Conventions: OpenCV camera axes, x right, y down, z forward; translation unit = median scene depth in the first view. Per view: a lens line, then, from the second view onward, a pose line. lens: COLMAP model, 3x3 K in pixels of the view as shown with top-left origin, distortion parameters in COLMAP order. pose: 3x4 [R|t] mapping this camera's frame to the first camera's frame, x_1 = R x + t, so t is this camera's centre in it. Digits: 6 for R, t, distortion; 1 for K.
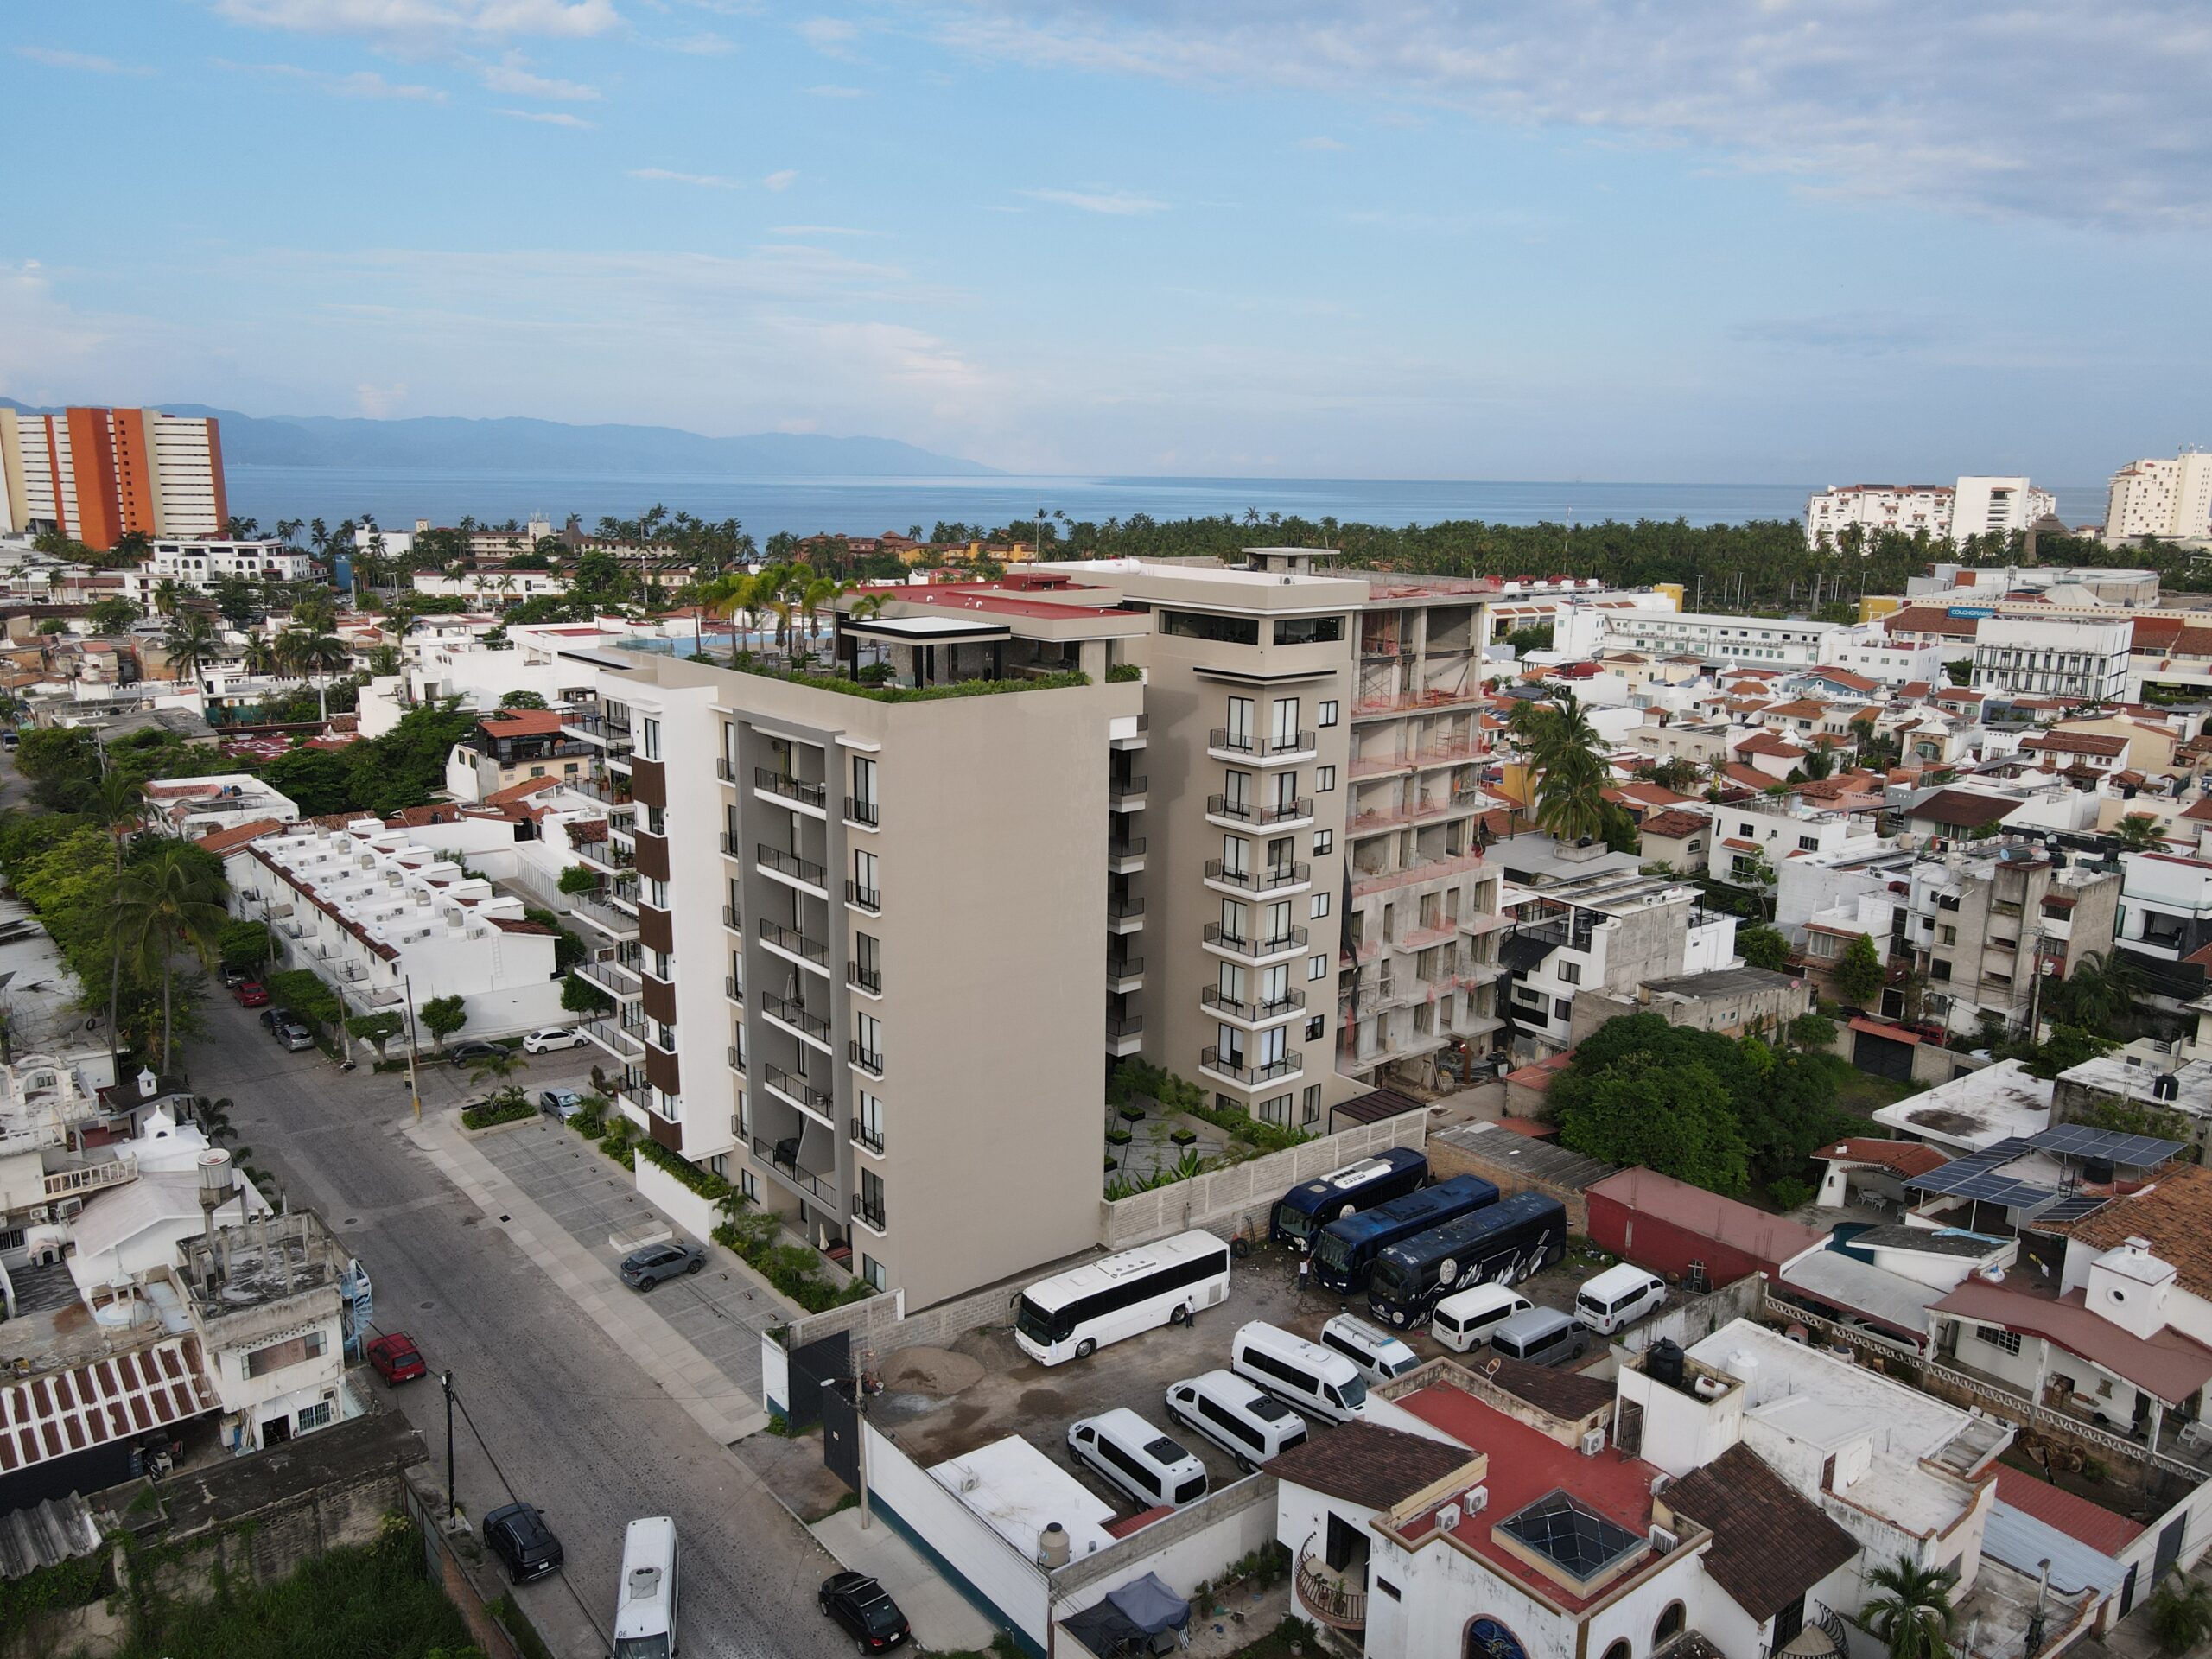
lens RADIAL K [[1627.1, 0, 1098.6], [0, 1627.1, 820.6], [0, 0, 1]] dist [0.003221, 0.015574]
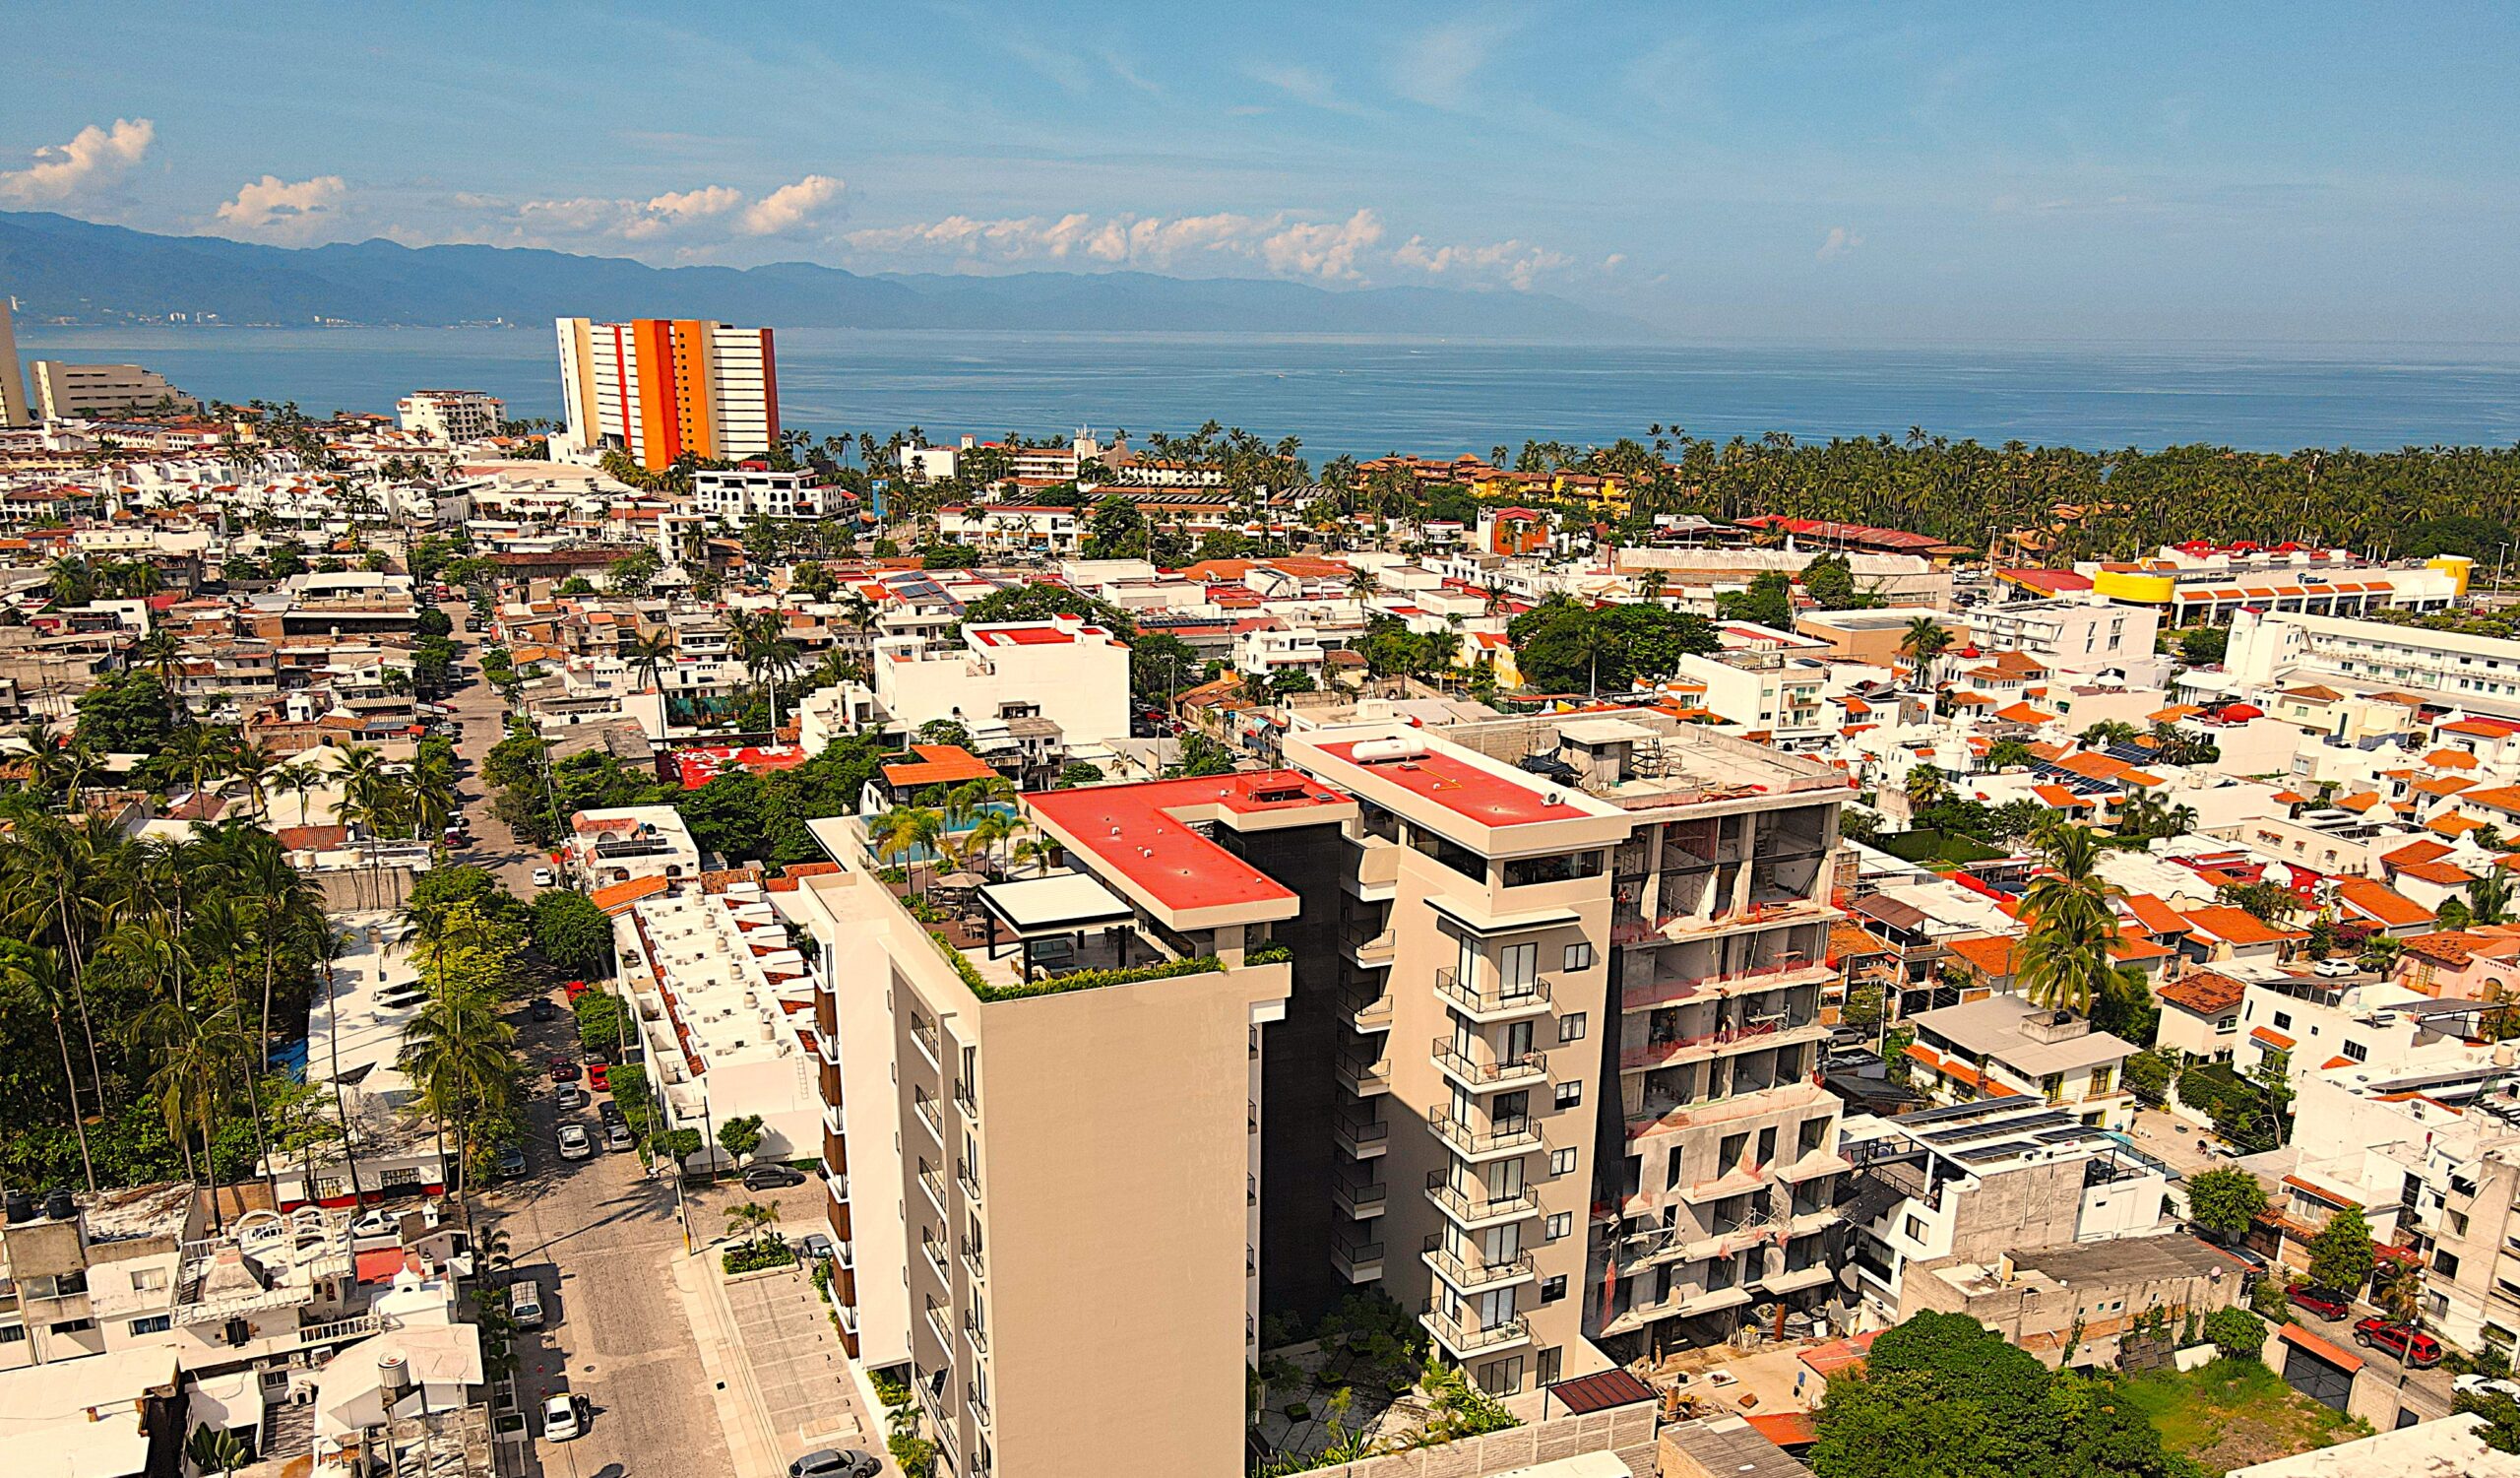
lens RADIAL K [[1847.0, 0, 1248.7], [0, 1847.0, 954.1], [0, 0, 1]] dist [-0.003666, 0.026010]
pose [[0.963576, 0.083173, -0.254173, 0.147771], [-0.054080, 0.991374, 0.119387, -0.117387], [0.261910, -0.101293, 0.959762, -0.006361]]
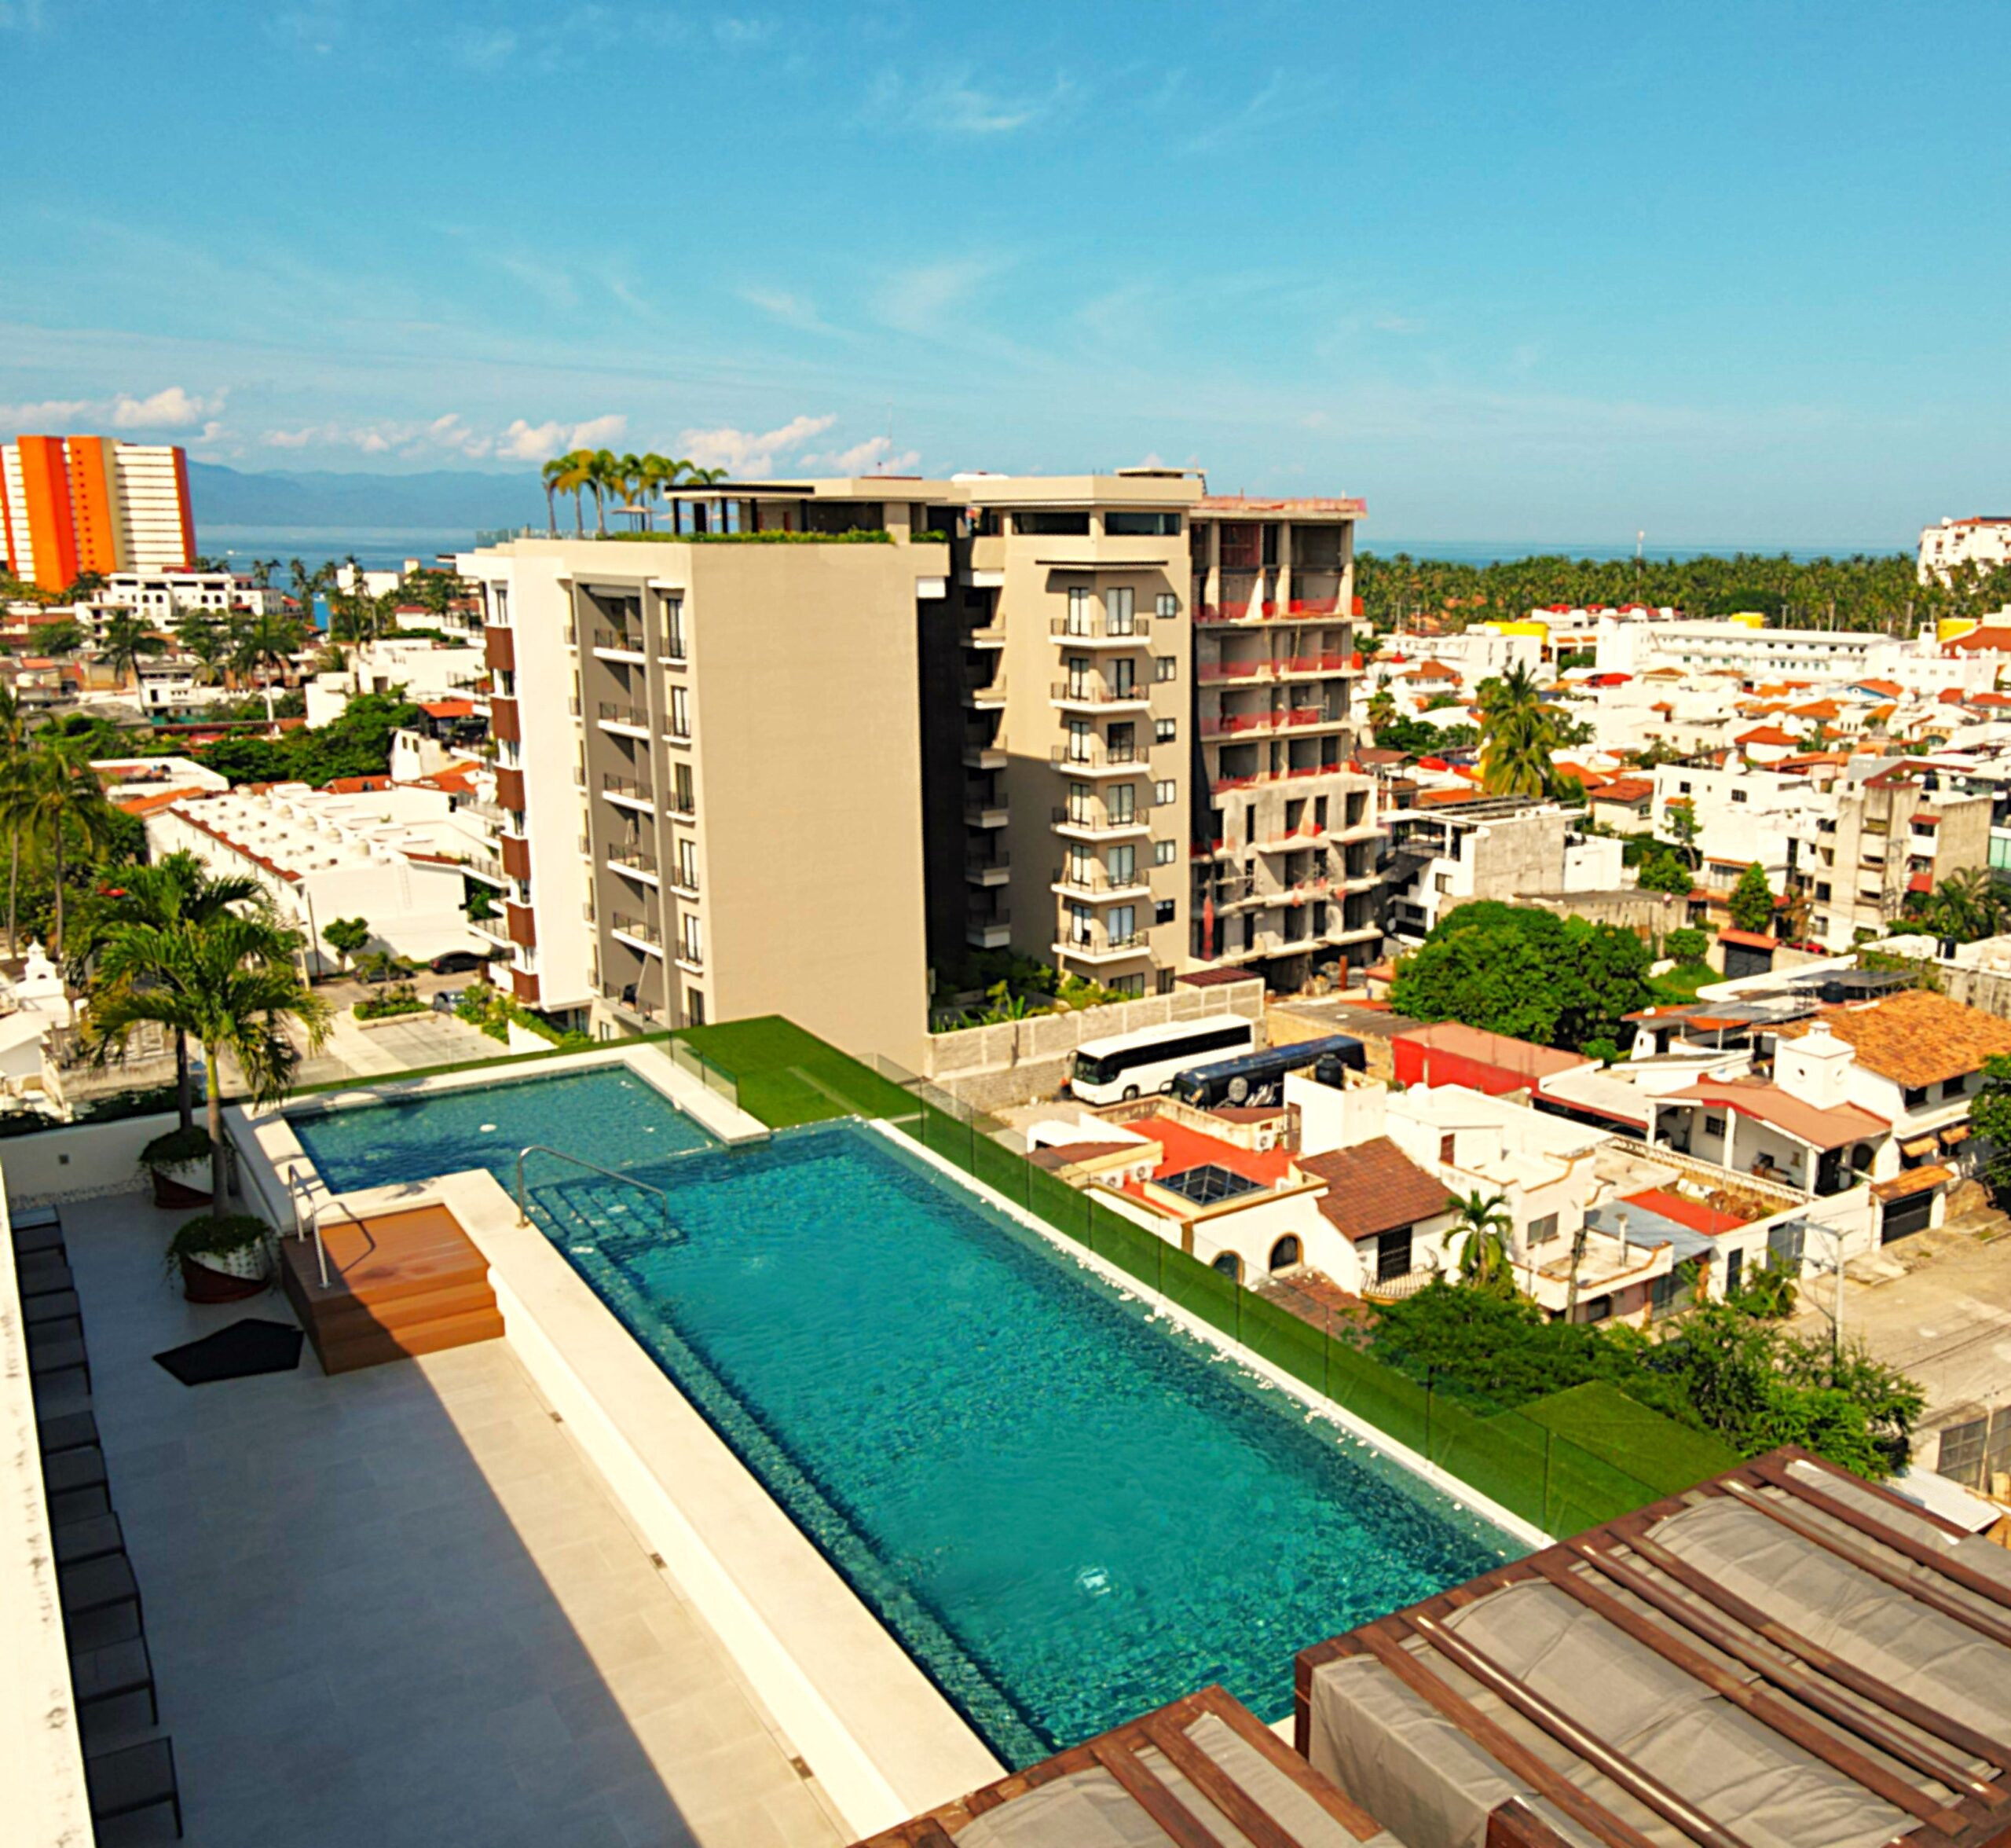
lens RADIAL K [[1810.8, 0, 1220.0], [0, 1810.8, 913.5], [0, 0, 1]] dist [-0.000340, 0.016967]
pose [[0.999857, -0.007820, 0.015023, 0.103586], [0.007845, 0.999968, -0.001609, 0.090149], [-0.015010, 0.001727, 0.999886, -0.116977]]
